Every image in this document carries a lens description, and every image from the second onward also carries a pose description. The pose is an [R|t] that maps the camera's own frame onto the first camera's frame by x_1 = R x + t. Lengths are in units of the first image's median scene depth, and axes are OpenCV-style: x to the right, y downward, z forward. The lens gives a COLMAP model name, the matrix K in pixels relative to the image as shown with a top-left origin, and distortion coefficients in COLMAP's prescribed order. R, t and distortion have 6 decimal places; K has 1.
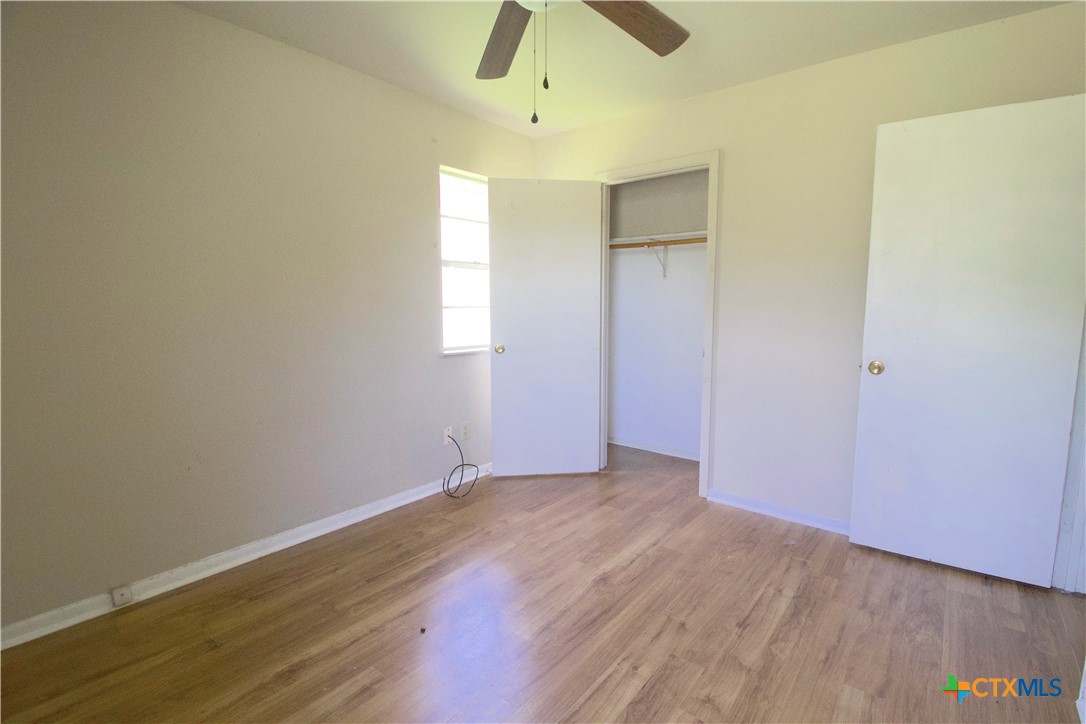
lens RADIAL K [[505.0, 0, 551.2], [0, 505.0, 357.4], [0, 0, 1]] dist [0.000882, -0.014151]
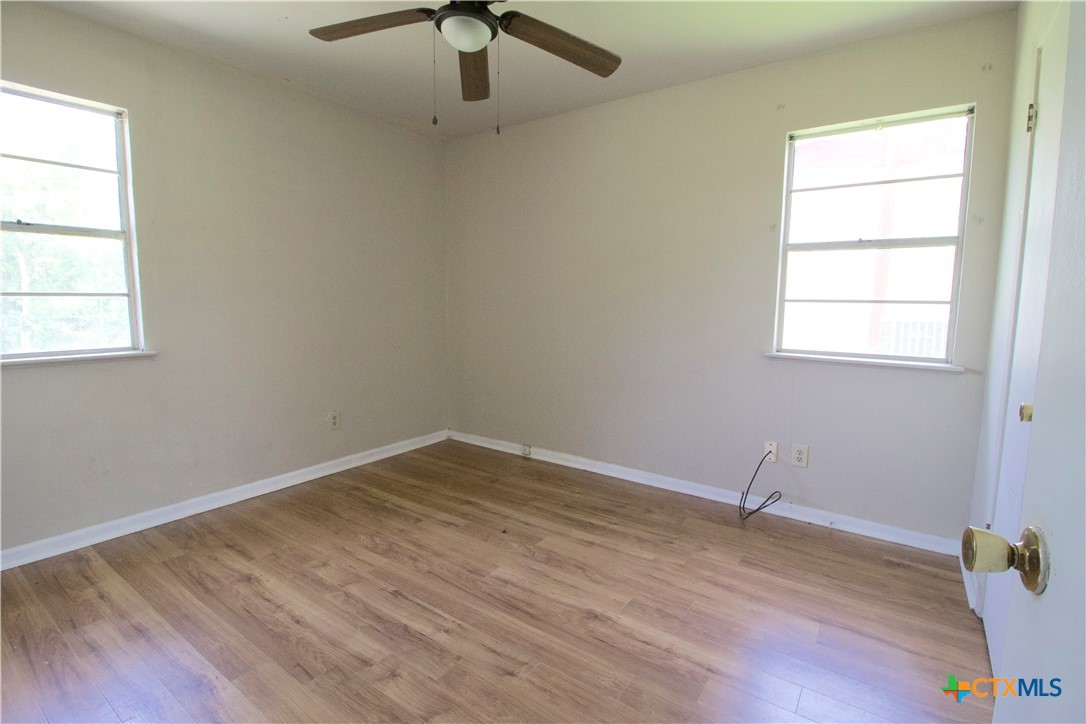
lens RADIAL K [[505.0, 0, 551.2], [0, 505.0, 357.4], [0, 0, 1]] dist [0.000882, -0.014151]
pose [[0.067141, 0.112796, -0.991347, 0.967891], [-0.120683, 0.987212, 0.104152, -0.073837], [0.990418, 0.112646, 0.079895, 0.884614]]
